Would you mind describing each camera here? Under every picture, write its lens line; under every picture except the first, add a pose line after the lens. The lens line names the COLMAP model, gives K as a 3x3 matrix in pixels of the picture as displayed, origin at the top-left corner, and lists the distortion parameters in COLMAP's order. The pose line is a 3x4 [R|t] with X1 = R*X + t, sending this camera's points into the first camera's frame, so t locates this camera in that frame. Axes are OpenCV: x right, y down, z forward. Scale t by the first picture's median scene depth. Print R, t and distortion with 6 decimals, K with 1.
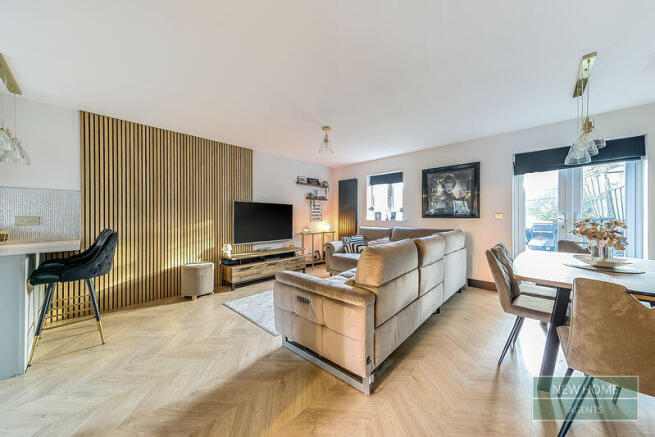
lens RADIAL K [[230.8, 0, 324.5], [0, 230.8, 217.2], [0, 0, 1]] dist [0.016029, 0.000032]
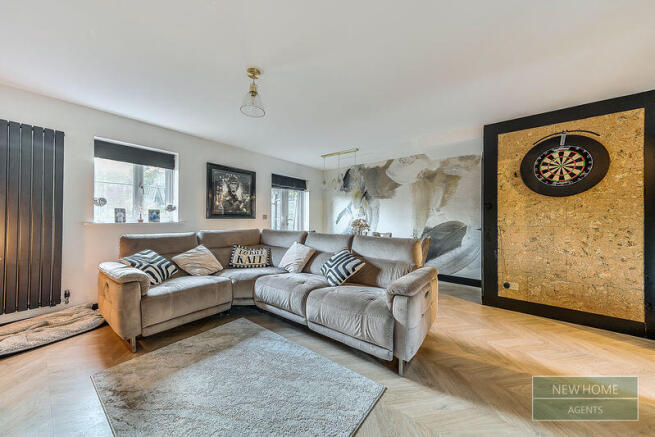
lens RADIAL K [[230.8, 0, 321.4], [0, 230.8, 216.8], [0, 0, 1]] dist [0.016029, 0.000032]
pose [[-0.109886, 0.011499, 0.993878, -0.475382], [0.004204, 0.999930, -0.011104, 0.007885], [-0.993935, 0.002958, -0.109927, 0.680531]]
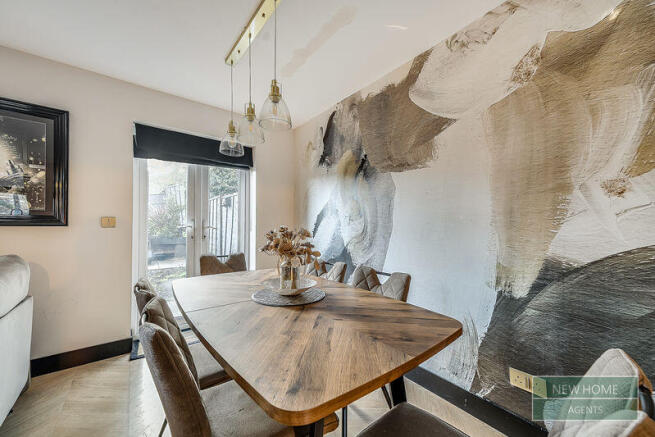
lens RADIAL K [[245.7, 0, 328.7], [0, 245.7, 224.9], [0, 0, 1]] dist [0.002627, 0.000361]
pose [[0.130759, 0.009854, 0.991365, 0.184661], [-0.000169, 0.999951, -0.009917, 0.007566], [-0.991414, 0.001129, 0.130755, 0.320304]]
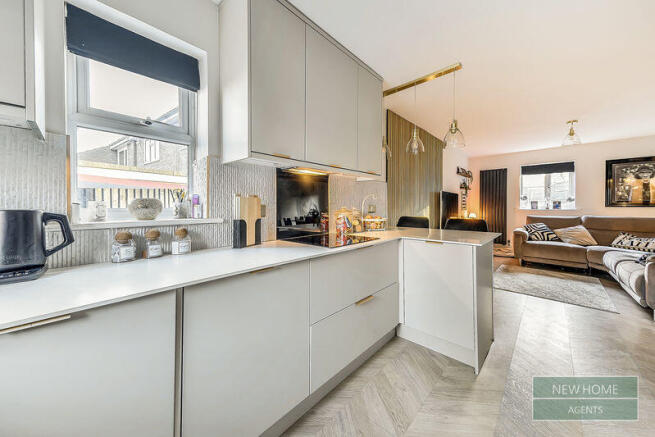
lens RADIAL K [[245.7, 0, 313.1], [0, 245.7, 209.4], [0, 0, 1]] dist [0.002627, 0.000361]
pose [[0.999955, -0.002164, 0.009220, -0.907747], [0.002120, 0.999986, 0.004767, 0.007448], [-0.009230, -0.004747, 0.999946, -0.096037]]
